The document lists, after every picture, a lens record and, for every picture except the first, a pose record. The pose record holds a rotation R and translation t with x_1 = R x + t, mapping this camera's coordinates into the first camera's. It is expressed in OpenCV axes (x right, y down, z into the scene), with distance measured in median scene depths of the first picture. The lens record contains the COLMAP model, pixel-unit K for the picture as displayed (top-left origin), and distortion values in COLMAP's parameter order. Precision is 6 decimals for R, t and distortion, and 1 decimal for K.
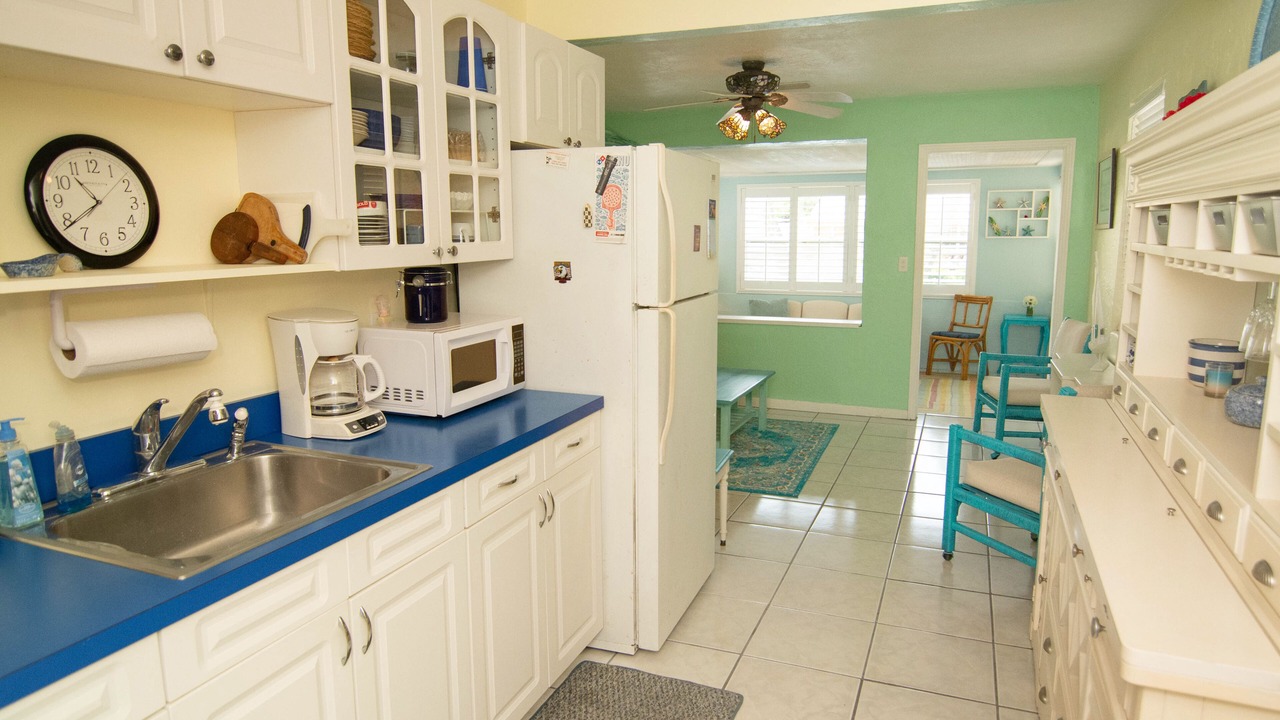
lens RADIAL K [[764.3, 0, 678.8], [0, 764.3, 358.8], [0, 0, 1]] dist [0.000012, -0.000151]
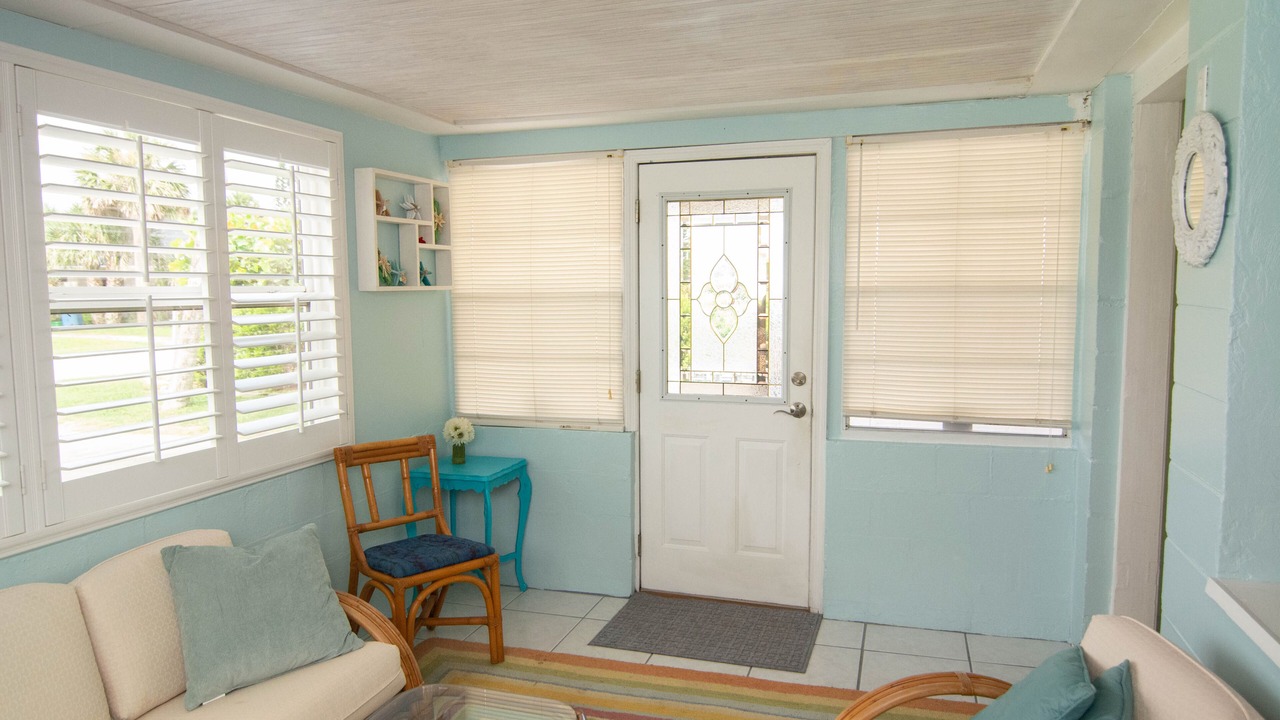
lens RADIAL K [[888.2, 0, 640.0], [0, 888.2, 360.0], [0, 0, 1]] dist [0.000878, 0.000626]
pose [[-0.062024, -0.078680, 0.994969, -0.053131], [0.172676, 0.981009, 0.088341, -0.138374], [-0.983024, 0.177287, -0.047260, 0.886810]]
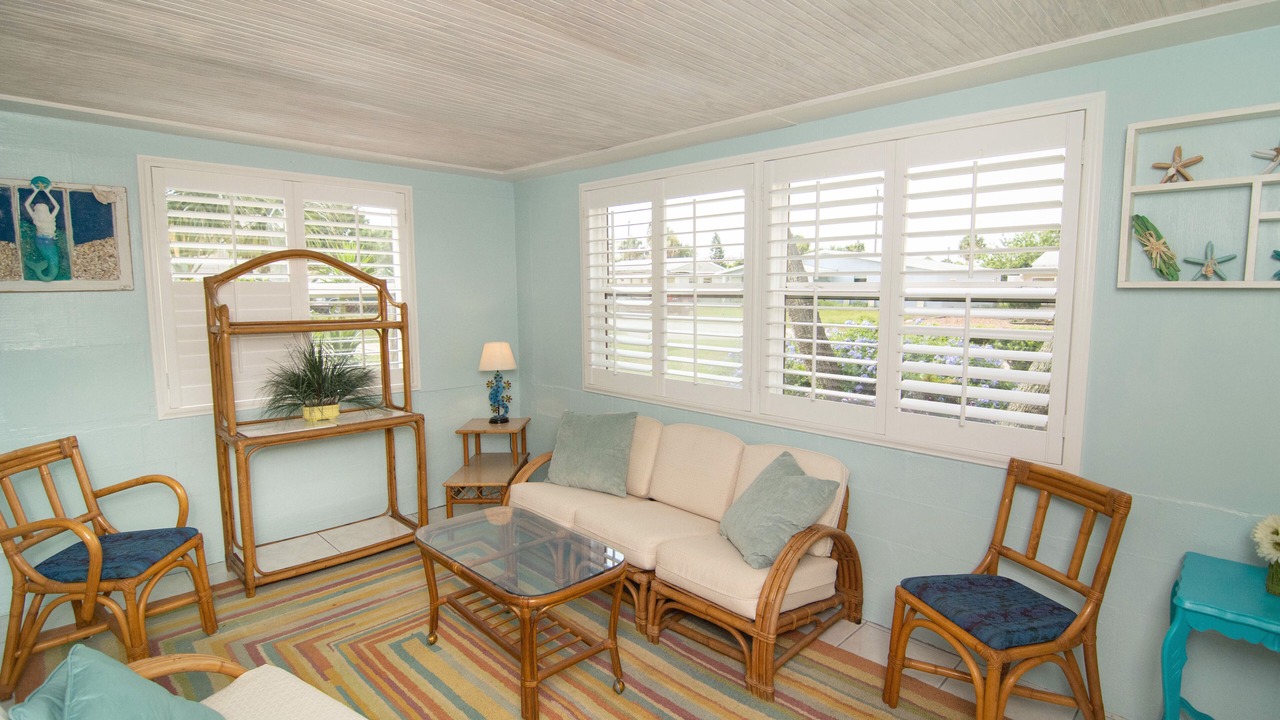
lens RADIAL K [[625.7, 0, 674.5], [0, 625.7, 382.0], [0, 0, 1]] dist [-0.000510, -0.000072]
pose [[0.933502, 0.056994, -0.354013, 0.325228], [-0.060421, 0.998172, 0.001374, -0.111087], [0.353445, 0.020107, 0.935239, 0.707439]]
